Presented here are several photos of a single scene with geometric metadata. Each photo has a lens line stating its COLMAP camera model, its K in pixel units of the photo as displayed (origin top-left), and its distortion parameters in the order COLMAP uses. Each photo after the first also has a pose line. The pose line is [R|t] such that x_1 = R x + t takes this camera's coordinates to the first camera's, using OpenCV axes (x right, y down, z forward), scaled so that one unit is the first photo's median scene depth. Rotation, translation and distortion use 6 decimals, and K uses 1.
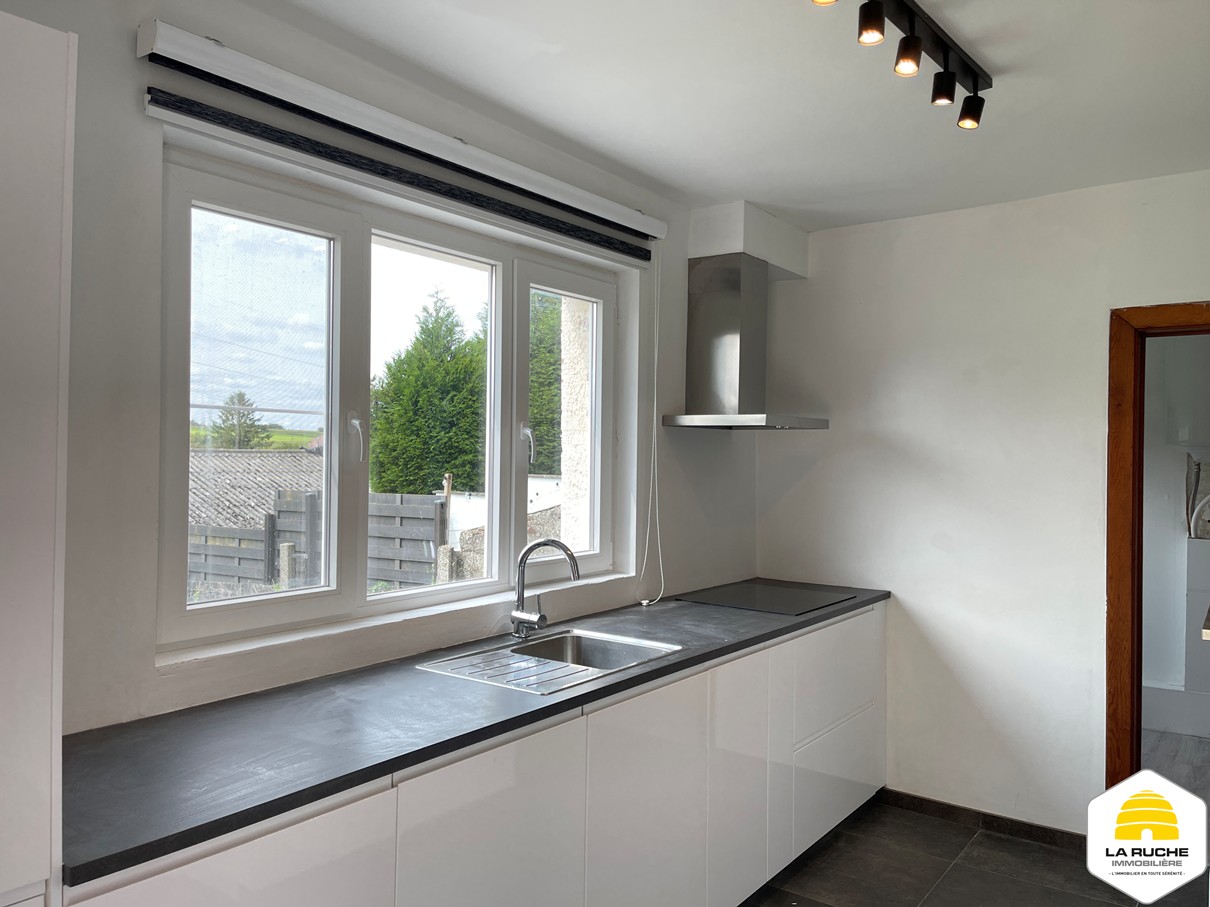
lens RADIAL K [[904.9, 0, 609.3], [0, 904.9, 451.0], [0, 0, 1]] dist [0.057289, -0.075479]
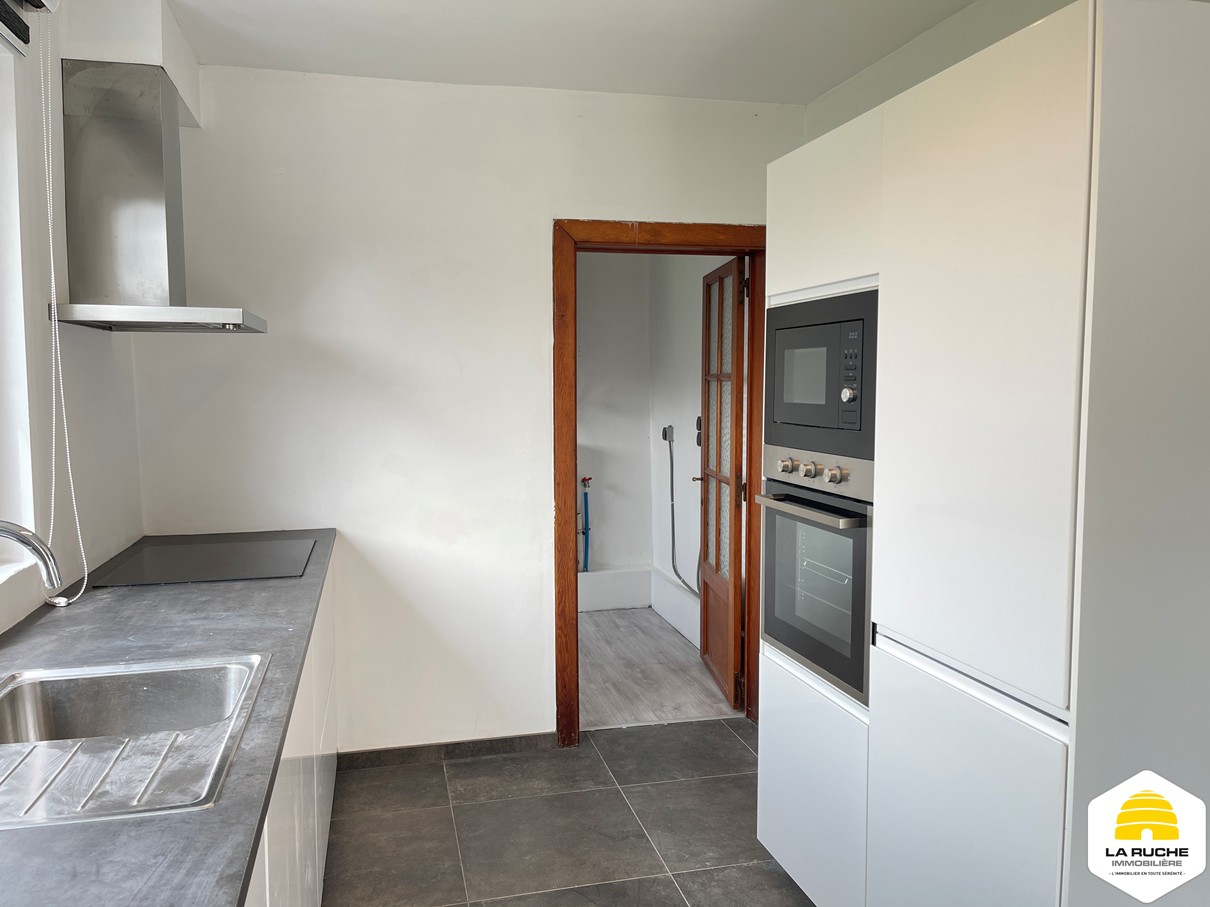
lens RADIAL K [[904.9, 0, 608.0], [0, 904.9, 457.3], [0, 0, 1]] dist [0.057289, -0.075479]
pose [[0.630575, -0.080119, 0.771982, -0.199261], [0.006882, 0.995196, 0.097663, 0.008324], [-0.776098, -0.056271, 0.628097, 0.302837]]
